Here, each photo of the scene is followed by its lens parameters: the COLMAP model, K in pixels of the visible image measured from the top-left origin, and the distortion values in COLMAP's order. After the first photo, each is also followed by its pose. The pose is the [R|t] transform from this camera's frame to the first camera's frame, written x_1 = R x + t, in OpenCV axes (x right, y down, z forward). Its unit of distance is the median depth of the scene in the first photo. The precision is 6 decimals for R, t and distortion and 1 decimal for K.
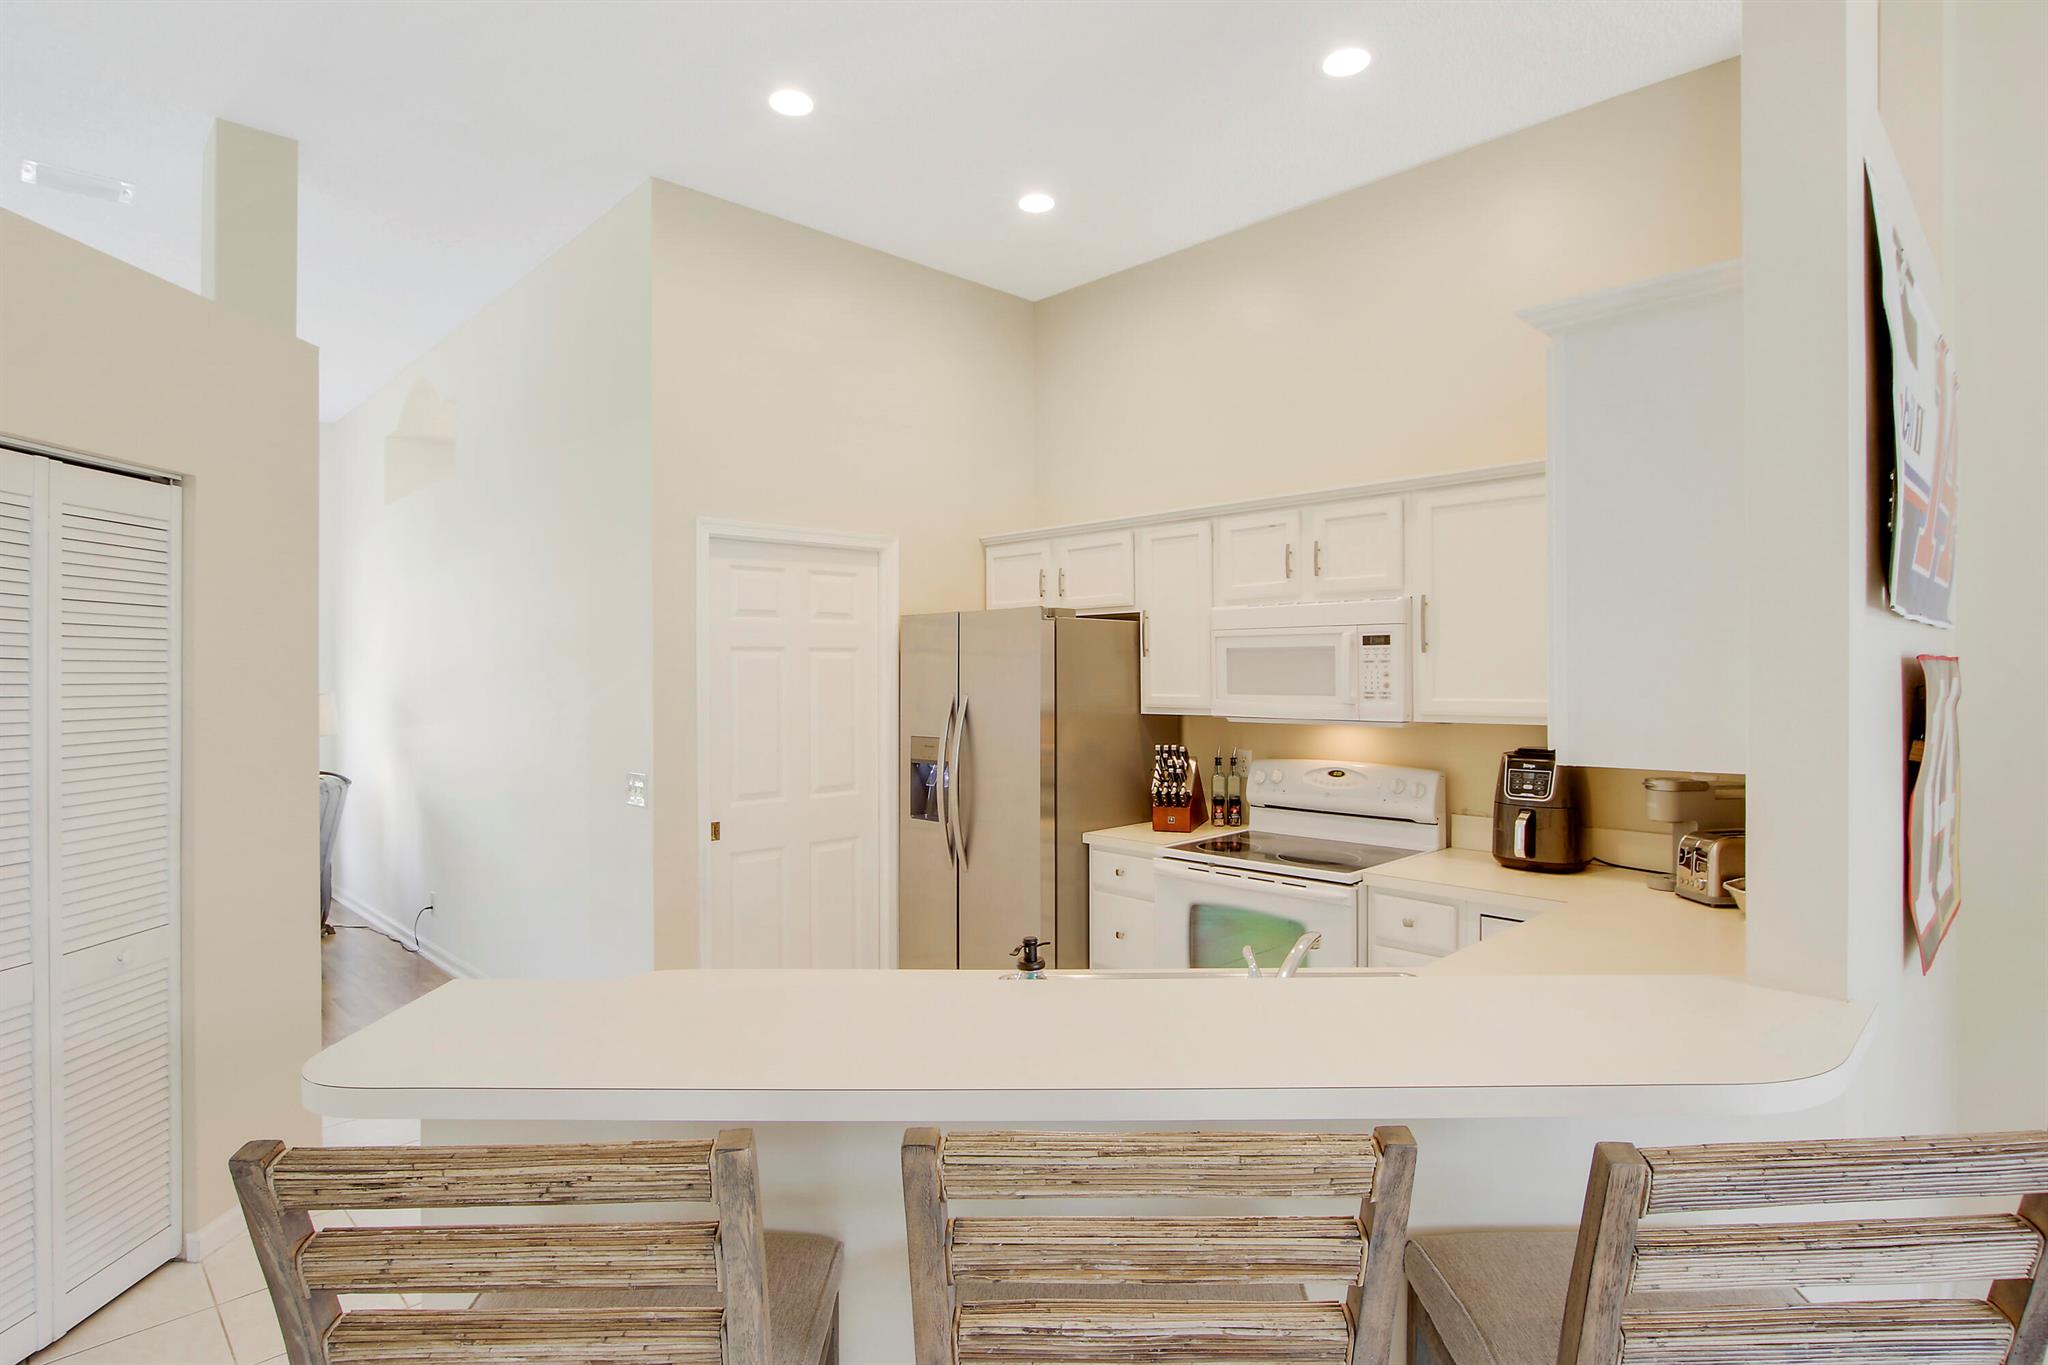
lens RADIAL K [[1077.9, 0, 1040.6], [0, 1077.9, 669.6], [0, 0, 1]] dist [-0.020309, 0.005754]
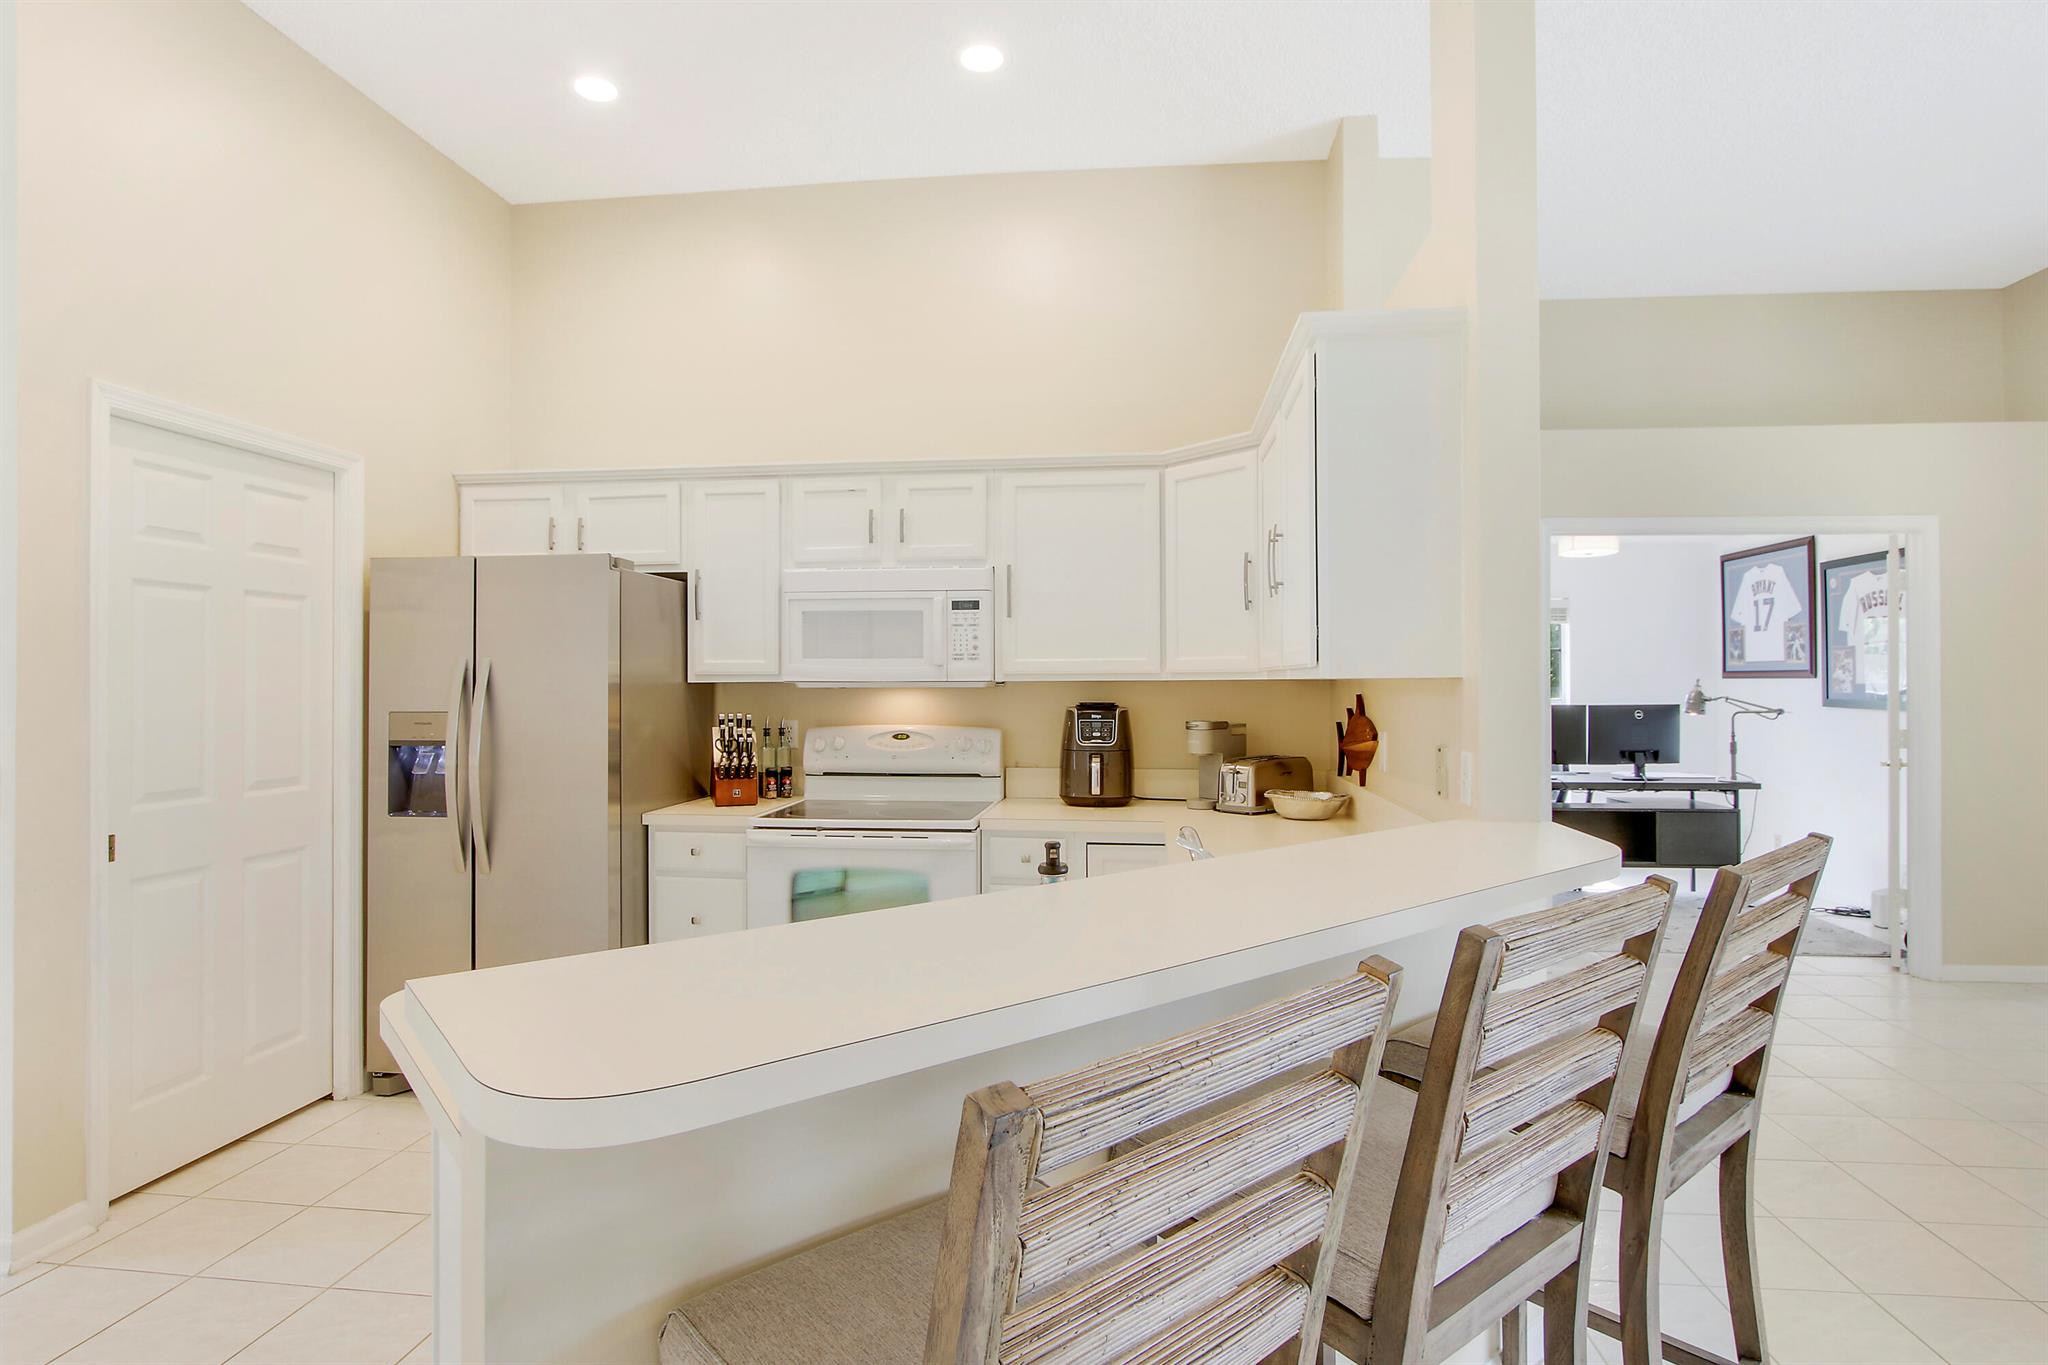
lens RADIAL K [[1077.9, 0, 1031.2], [0, 1077.9, 683.3], [0, 0, 1]] dist [-0.020309, 0.005754]
pose [[0.773772, 0.003610, 0.633454, -0.278353], [-0.000835, 0.999989, -0.004679, 0.048621], [-0.633463, 0.003091, 0.773766, 0.112753]]
